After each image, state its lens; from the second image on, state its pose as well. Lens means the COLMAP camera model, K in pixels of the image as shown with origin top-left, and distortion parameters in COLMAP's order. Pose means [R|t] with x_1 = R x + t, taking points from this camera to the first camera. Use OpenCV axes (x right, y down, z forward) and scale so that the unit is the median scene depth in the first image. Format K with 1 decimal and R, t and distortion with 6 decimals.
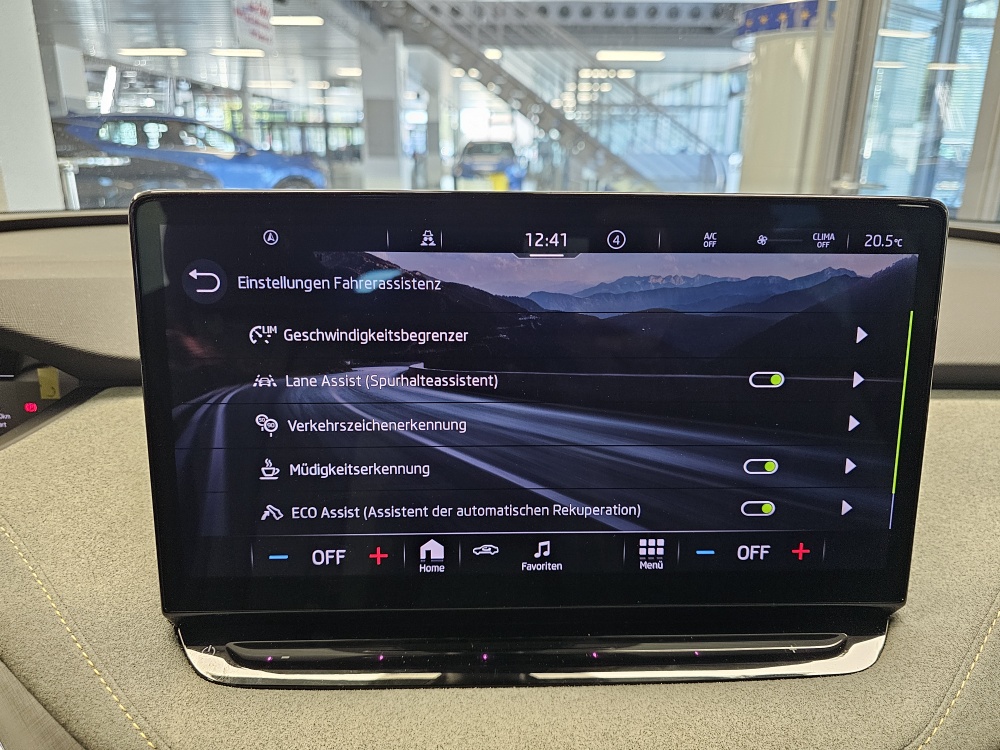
lens RADIAL K [[690.1, 0, 503.2], [0, 690.1, 359.4], [0, 0, 1]] dist [0.040155, -0.047316]
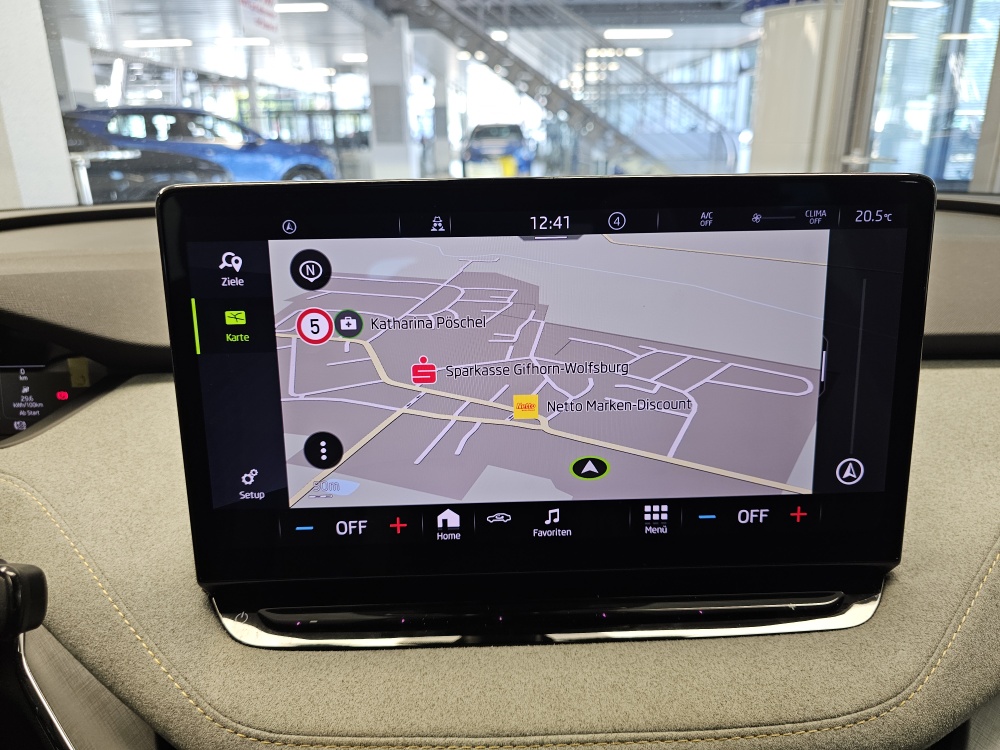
lens RADIAL K [[690.1, 0, 506.6], [0, 690.1, 358.9], [0, 0, 1]] dist [0.040155, -0.047316]
pose [[0.999672, -0.021389, -0.014110, 0.000850], [0.021690, 0.999532, 0.021588, 0.001173], [0.013641, -0.021887, 0.999667, -0.006883]]
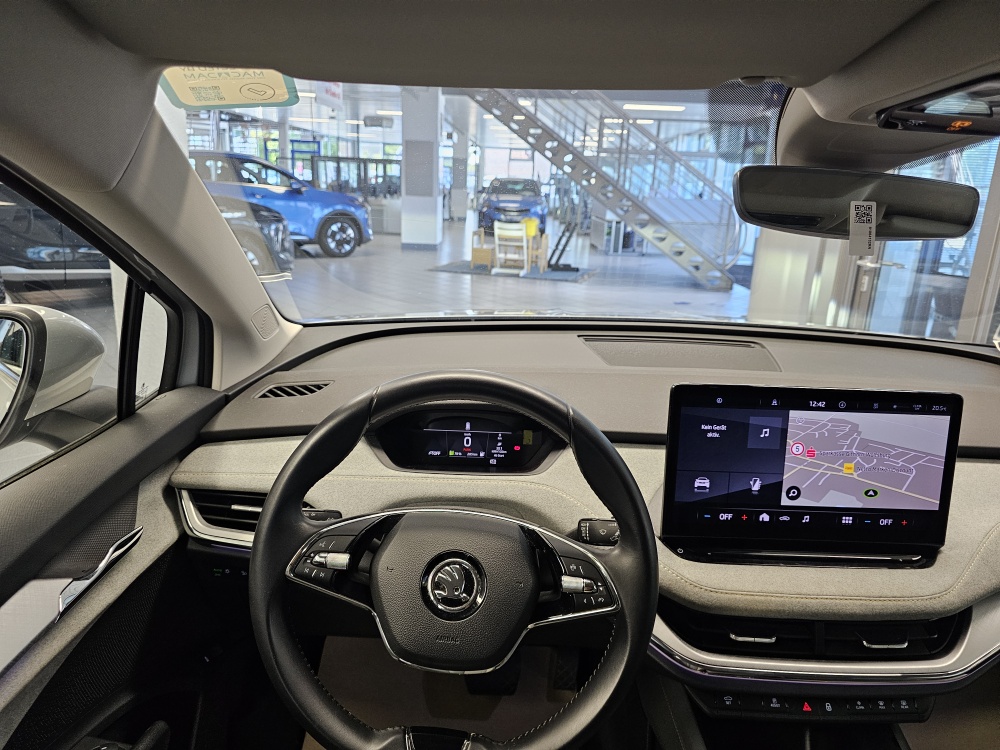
lens RADIAL K [[690.1, 0, 490.9], [0, 690.1, 355.5], [0, 0, 1]] dist [0.040155, -0.047316]
pose [[0.999201, 0.036005, -0.017324, -0.146428], [-0.036670, 0.998537, -0.039739, -0.025318], [0.015867, 0.040343, 0.999060, -0.220725]]
